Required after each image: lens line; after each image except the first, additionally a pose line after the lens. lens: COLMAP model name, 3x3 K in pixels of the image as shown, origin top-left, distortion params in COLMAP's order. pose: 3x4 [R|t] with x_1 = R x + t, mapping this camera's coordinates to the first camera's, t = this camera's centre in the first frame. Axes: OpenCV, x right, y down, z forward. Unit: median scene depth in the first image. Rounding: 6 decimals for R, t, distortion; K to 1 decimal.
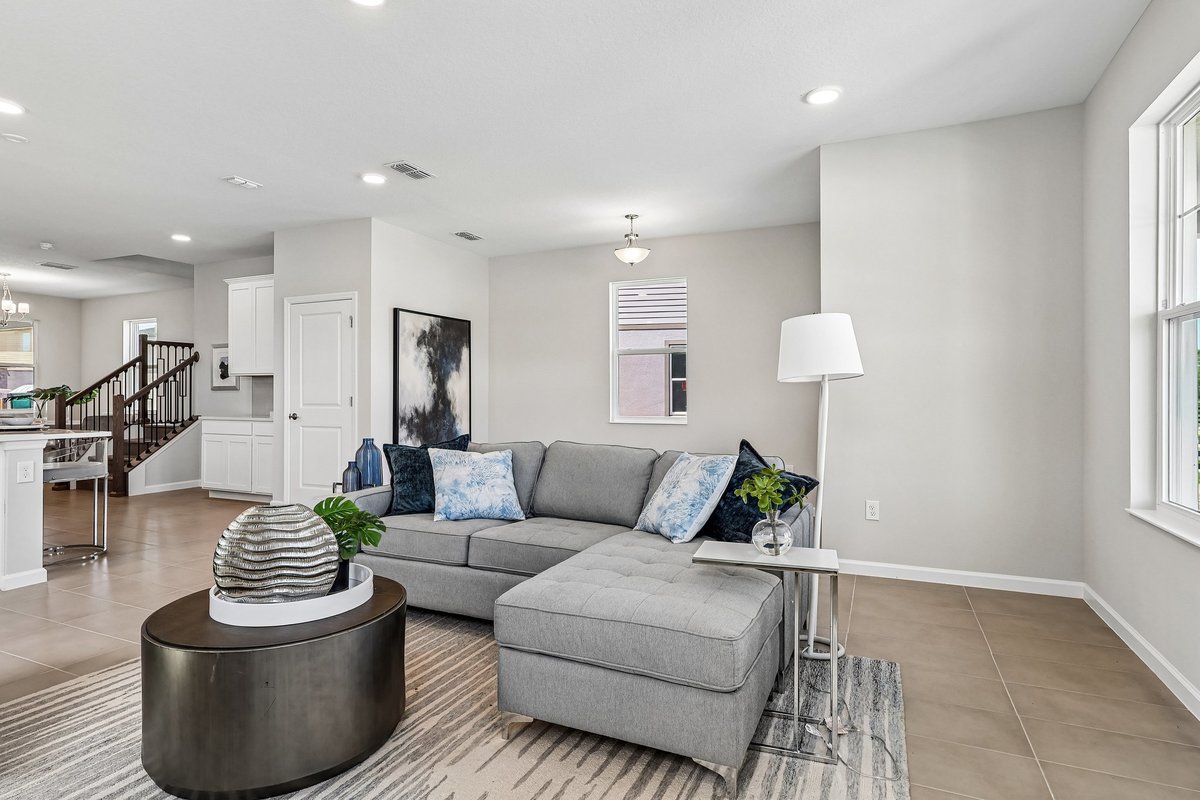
lens RADIAL K [[612.8, 0, 600.0], [0, 612.8, 400.0], [0, 0, 1]] dist [-0.003093, -0.001117]
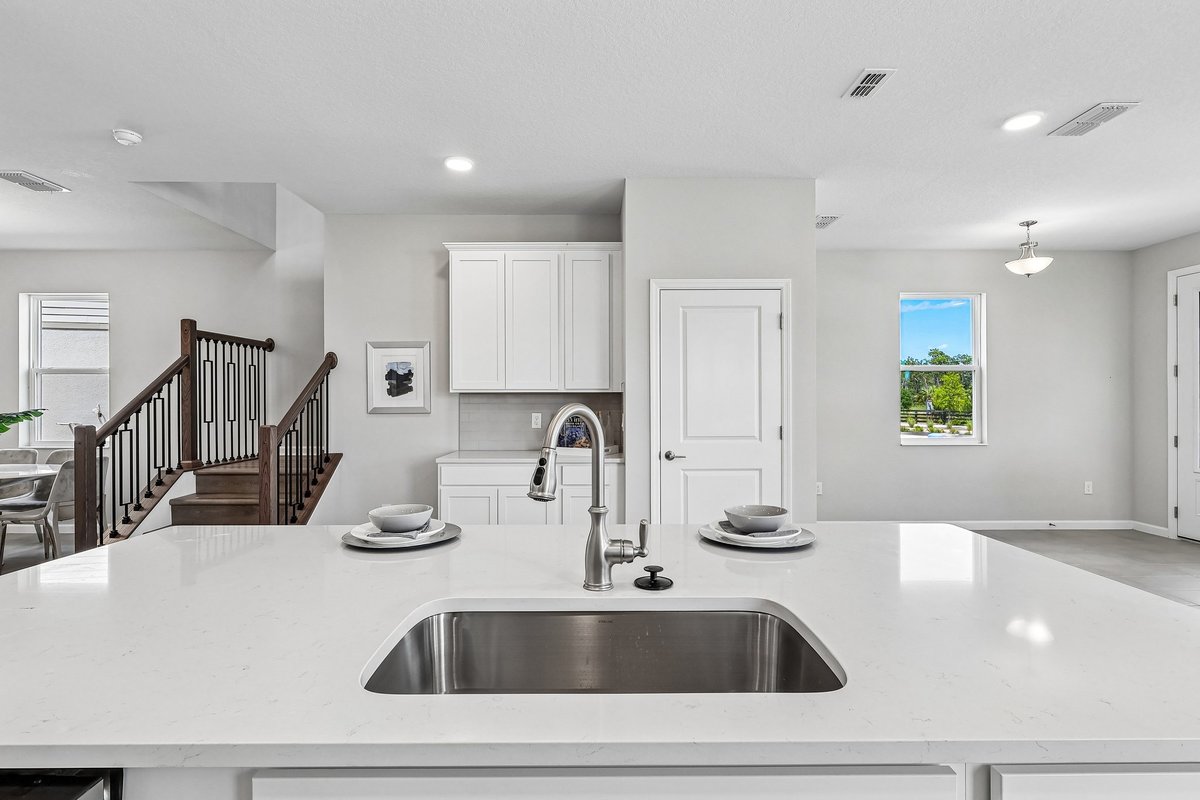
lens RADIAL K [[563.2, 0, 597.6], [0, 563.2, 405.4], [0, 0, 1]] dist [-0.003140, -0.000661]
pose [[0.911275, -0.009437, 0.411691, -0.745390], [0.008270, 0.999955, 0.004614, -0.028559], [-0.411716, -0.000800, 0.911312, 0.413059]]
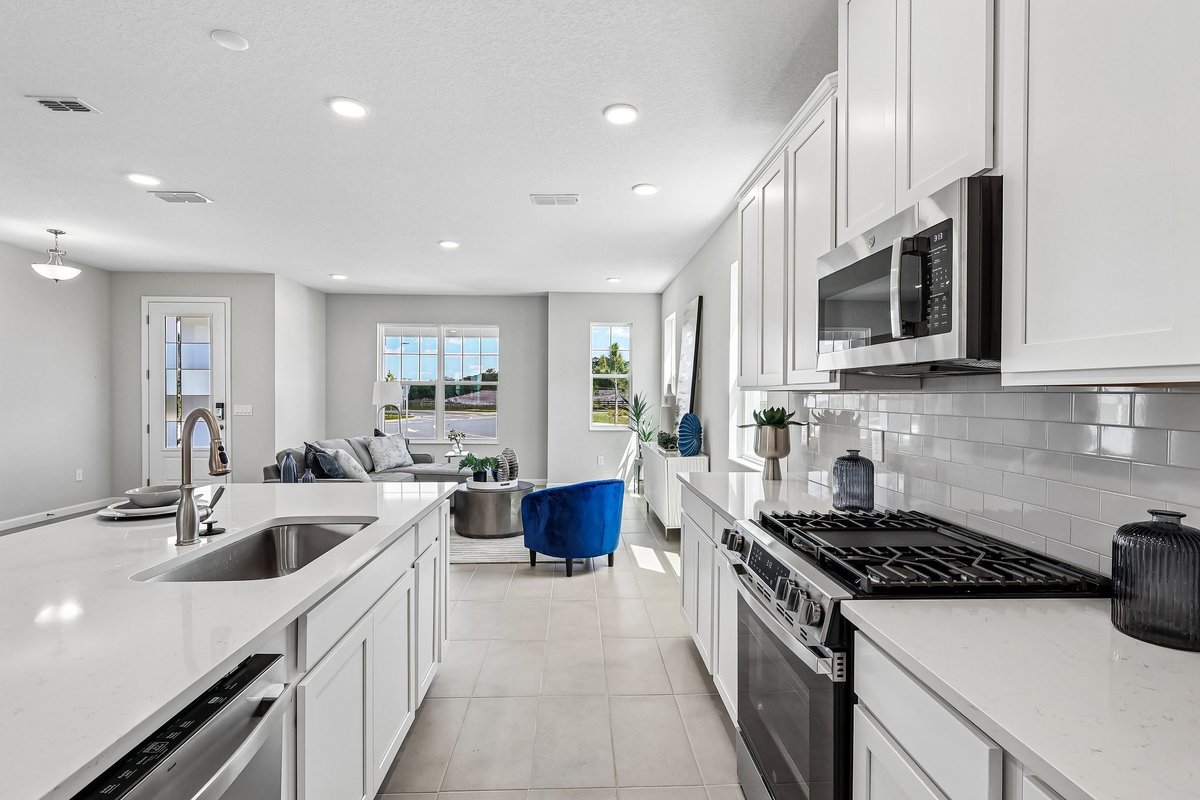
lens RADIAL K [[564.8, 0, 600.0], [0, 564.8, 400.0], [0, 0, 1]] dist [-0.003090, -0.000826]
pose [[-0.451443, -0.013815, 0.892193, -0.965361], [0.002371, 0.999858, 0.016682, -0.035171], [-0.892297, 0.009646, -0.451346, 0.526222]]
